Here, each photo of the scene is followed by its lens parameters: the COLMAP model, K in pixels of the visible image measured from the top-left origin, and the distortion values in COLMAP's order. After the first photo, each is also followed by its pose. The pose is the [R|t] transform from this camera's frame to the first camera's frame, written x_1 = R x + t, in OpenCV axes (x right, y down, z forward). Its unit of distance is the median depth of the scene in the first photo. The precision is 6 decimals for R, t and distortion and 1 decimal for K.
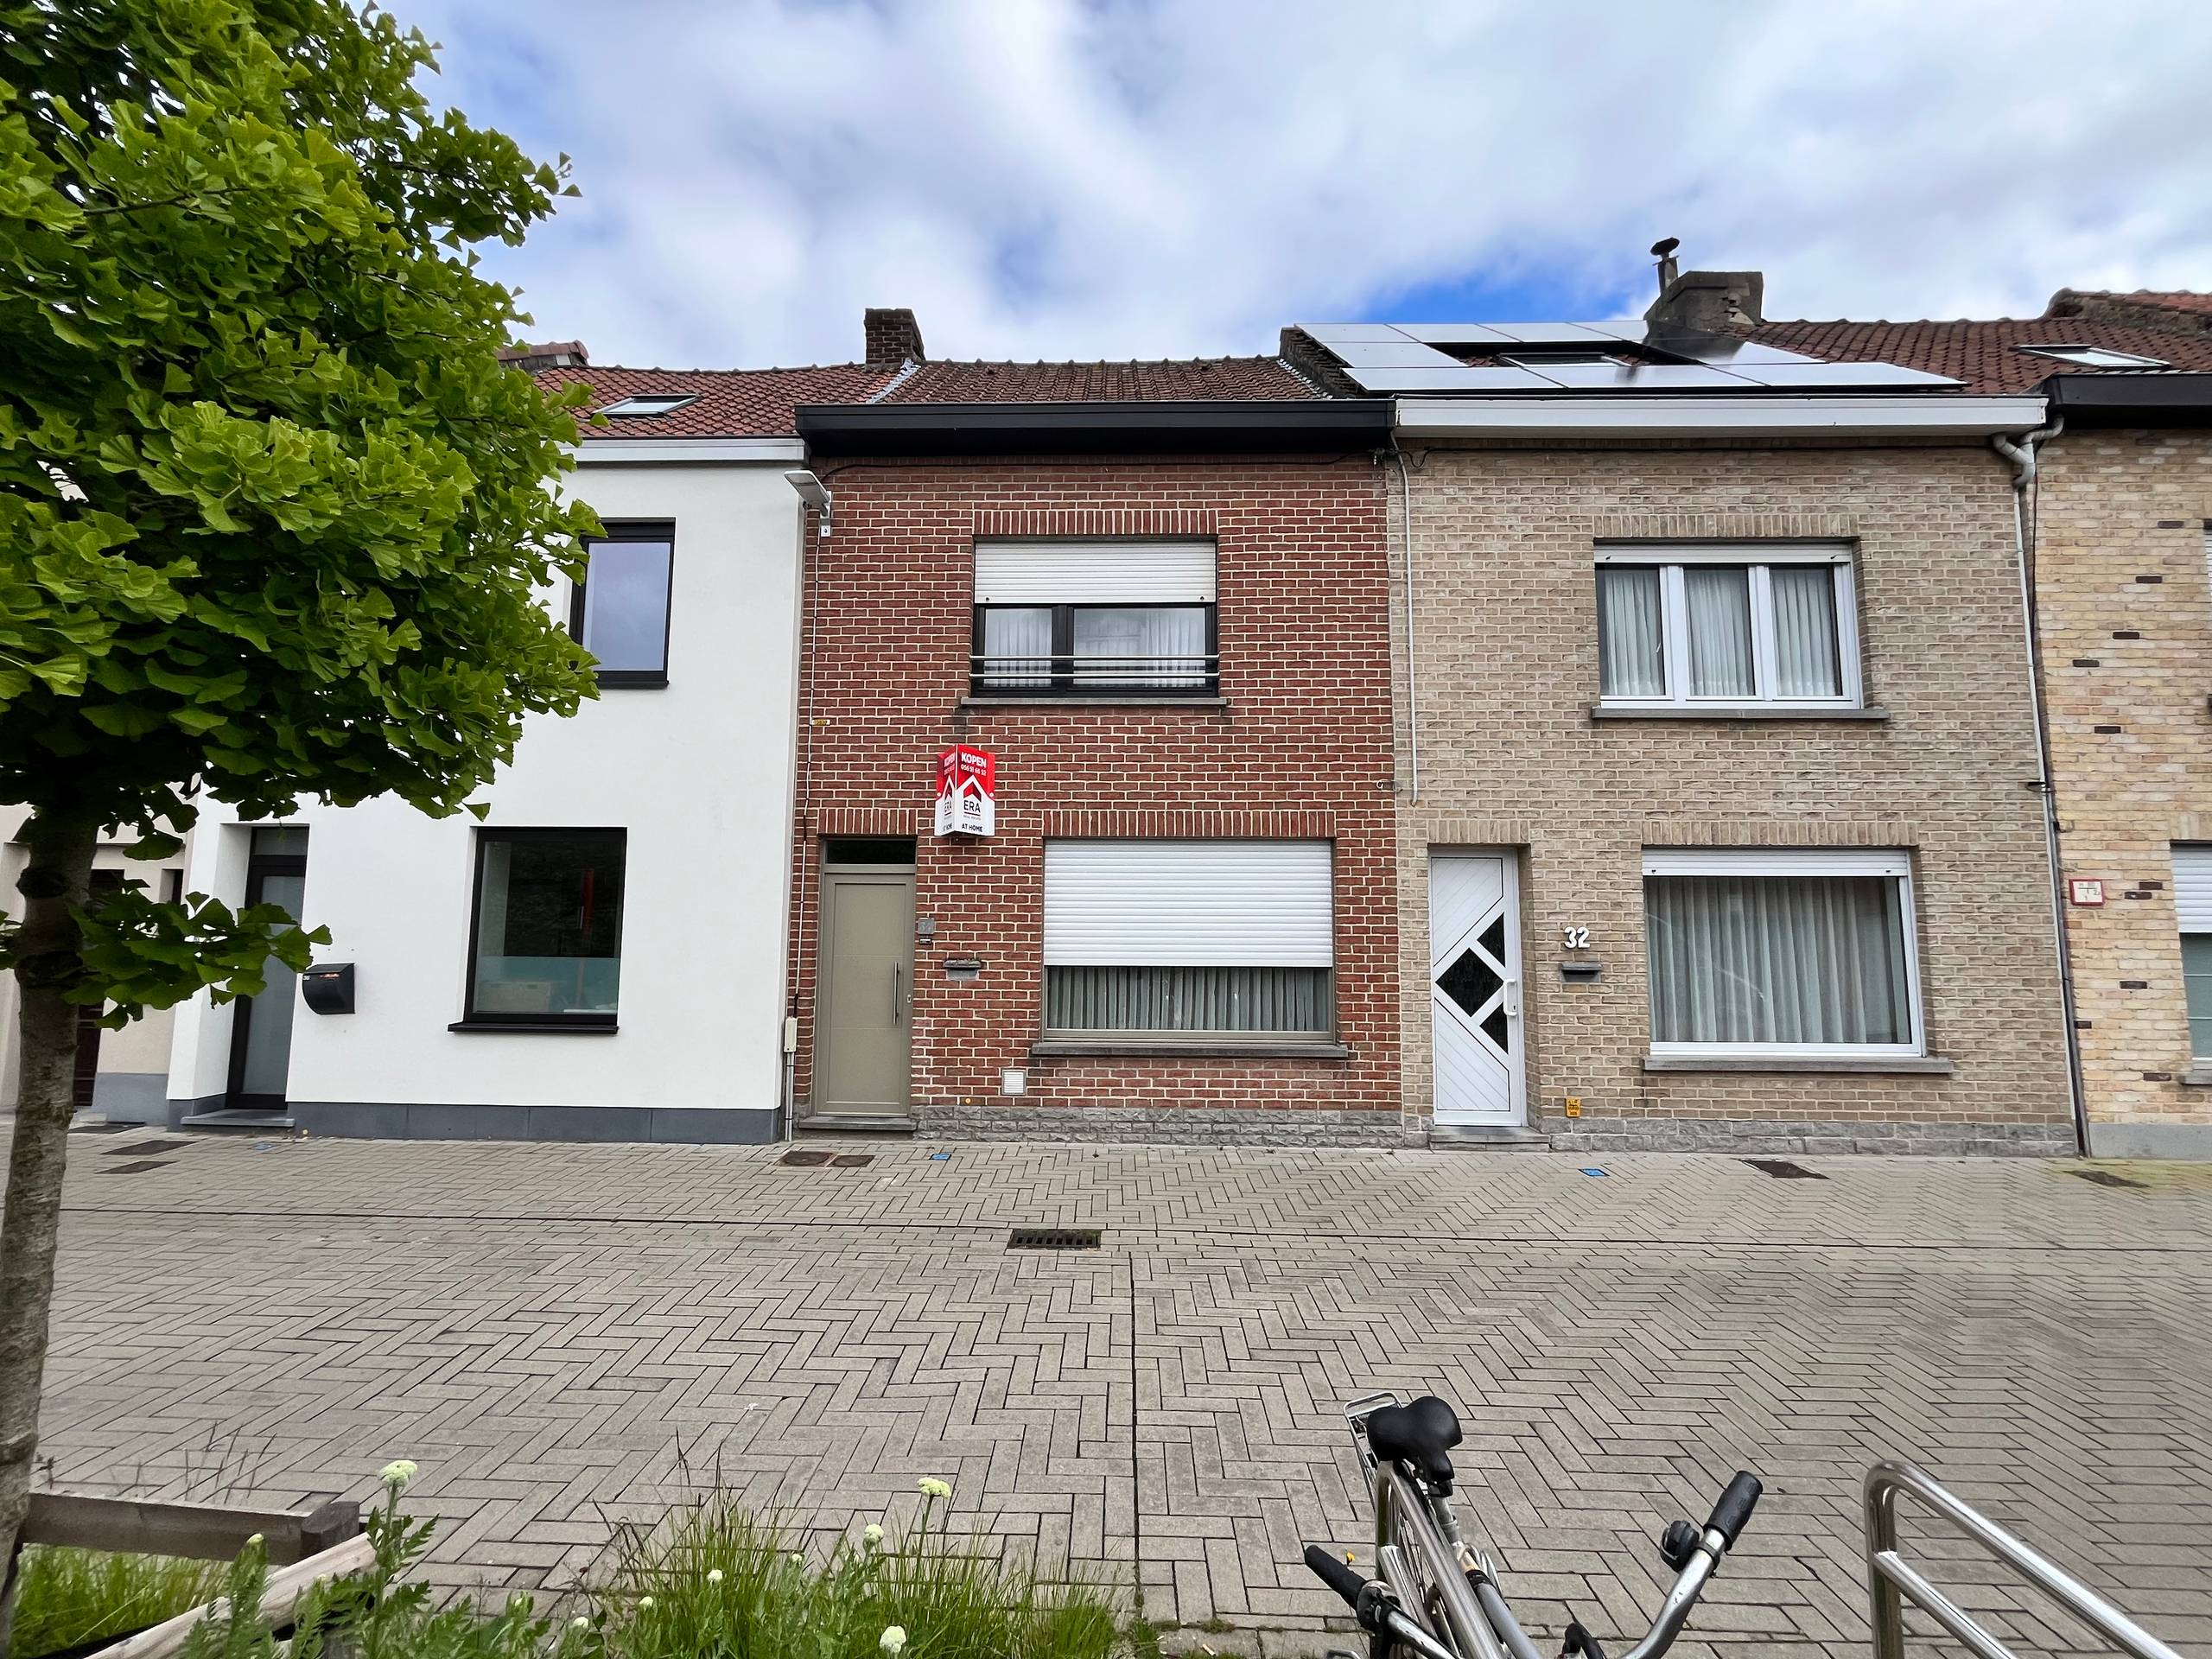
lens RADIAL K [[898.0, 0, 1099.6], [0, 898.0, 835.4], [0, 0, 1]] dist [-0.002368, -0.000695]
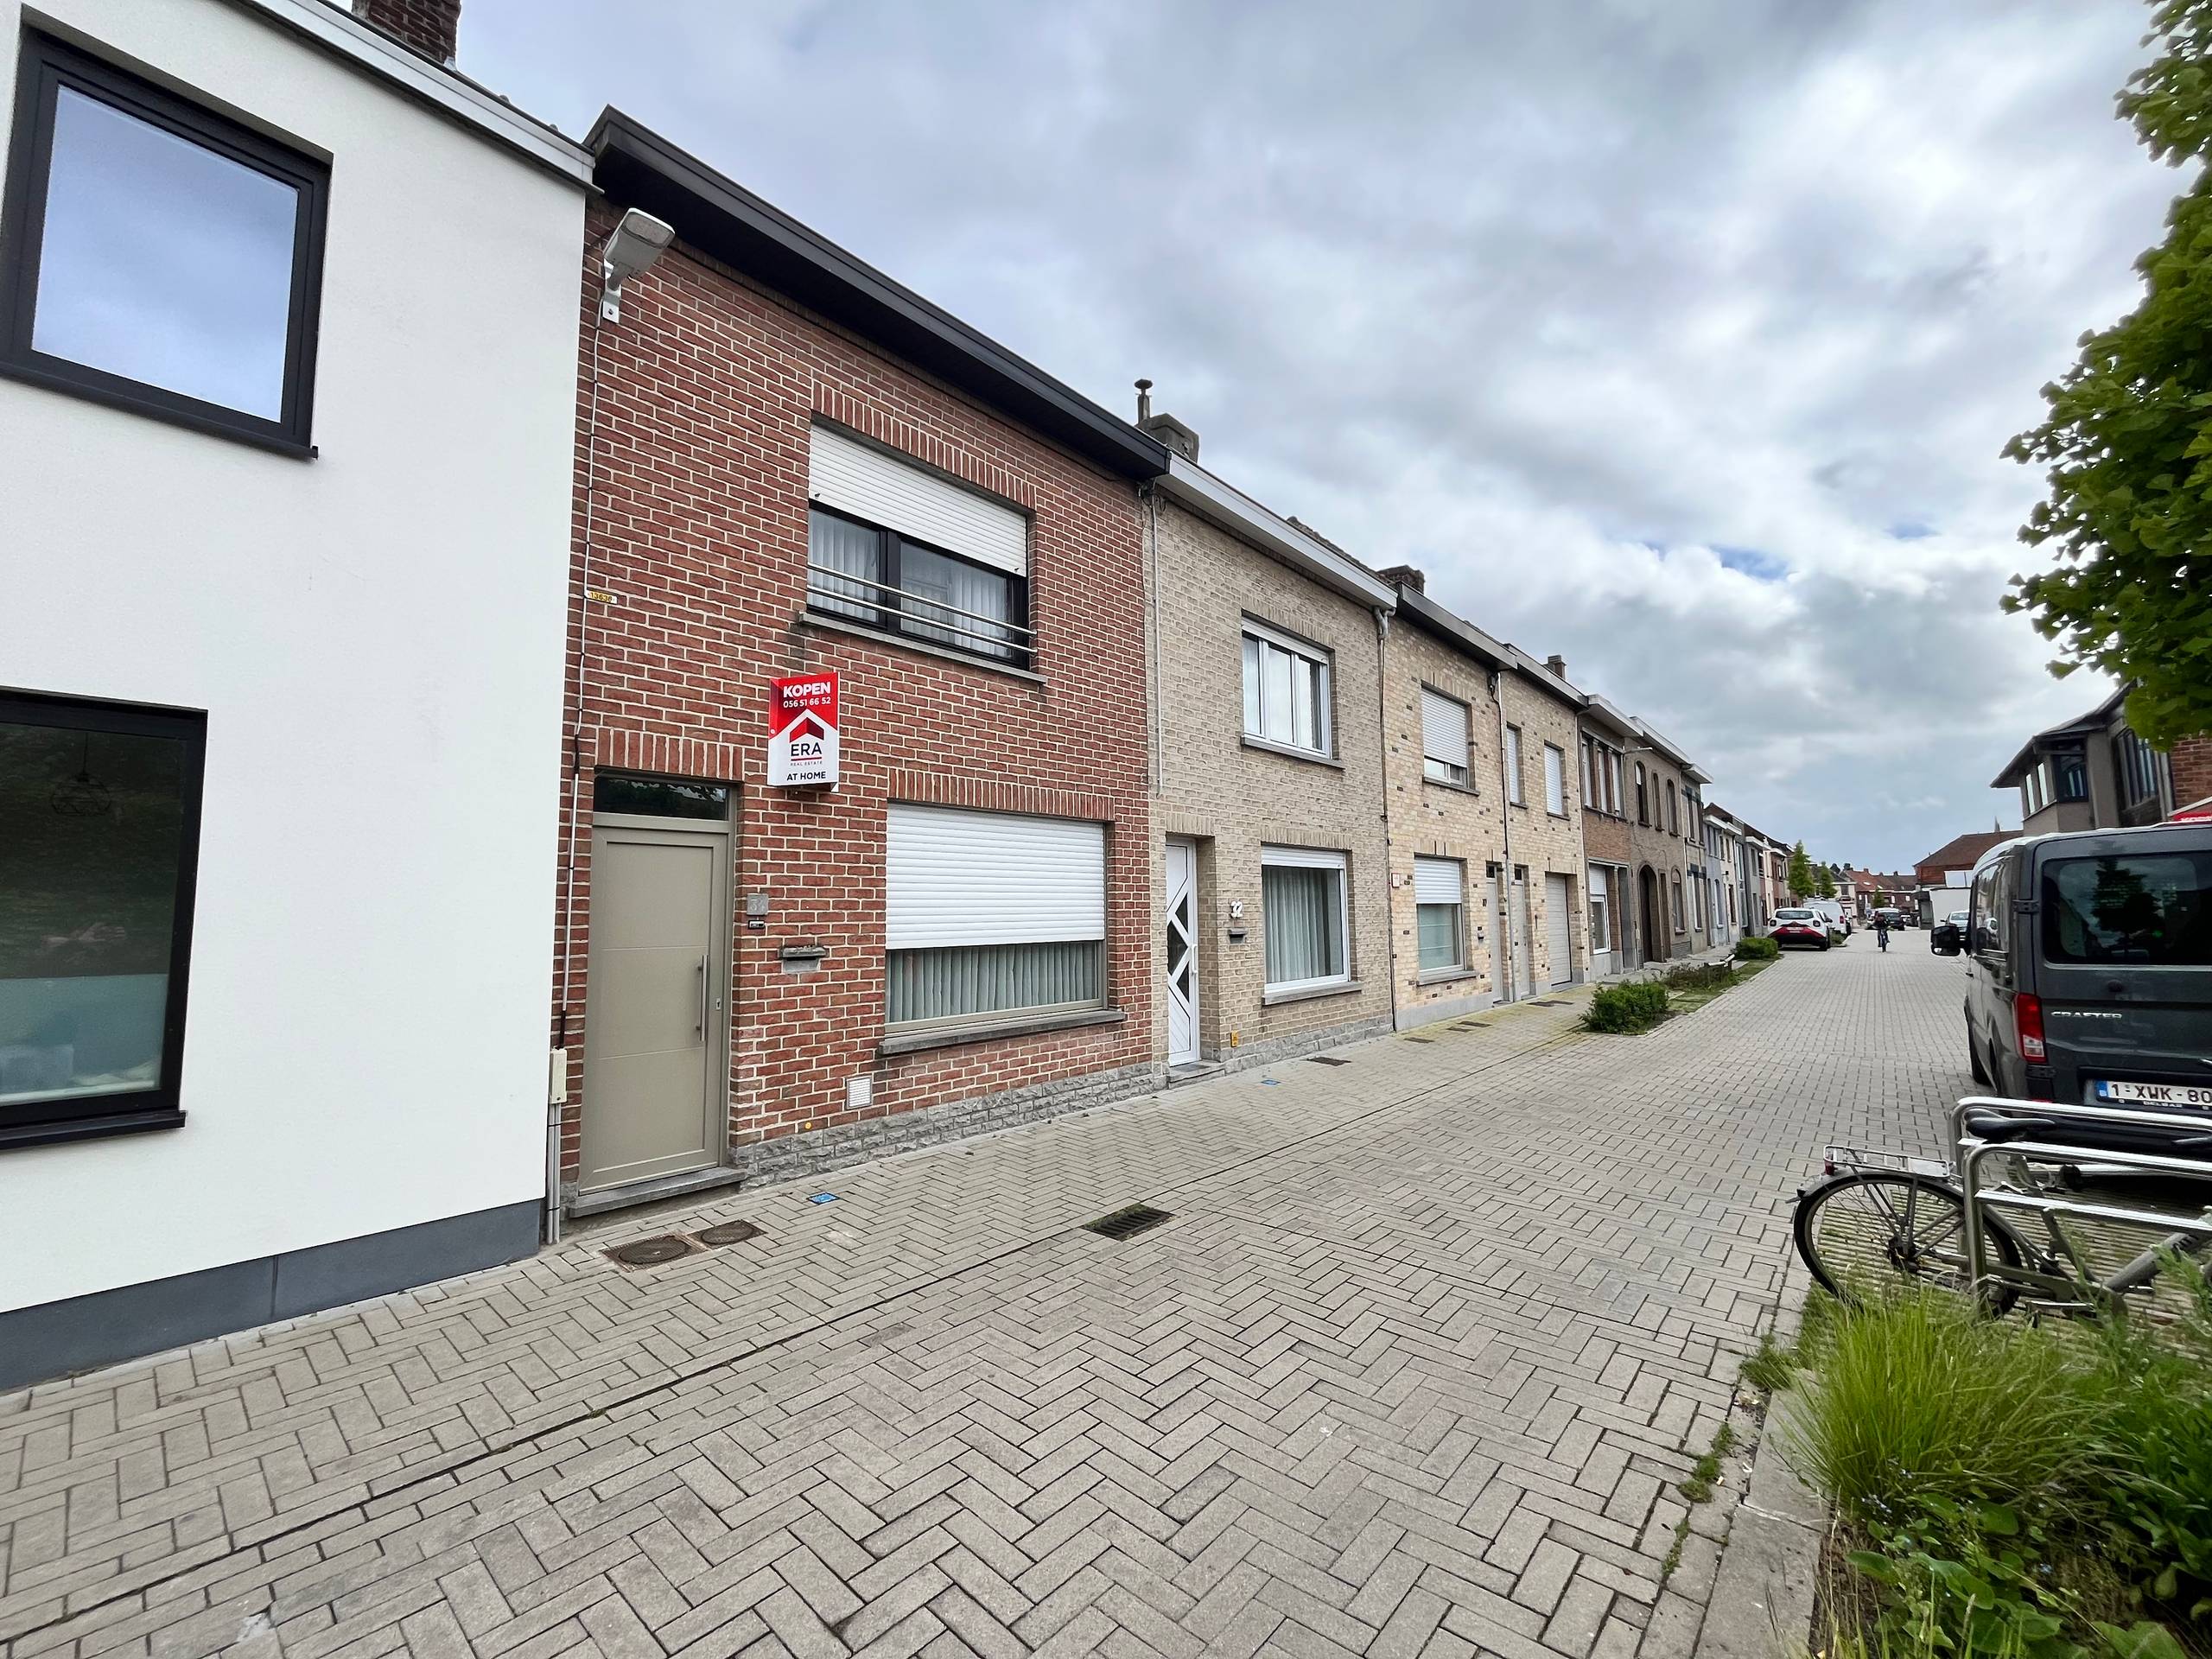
lens RADIAL K [[898.0, 0, 1099.6], [0, 898.0, 835.4], [0, 0, 1]] dist [-0.002368, -0.000695]
pose [[0.644250, 0.052276, 0.763026, -0.593871], [-0.054626, 0.998259, -0.022269, 0.045357], [-0.762861, -0.027334, 0.645984, 0.303242]]
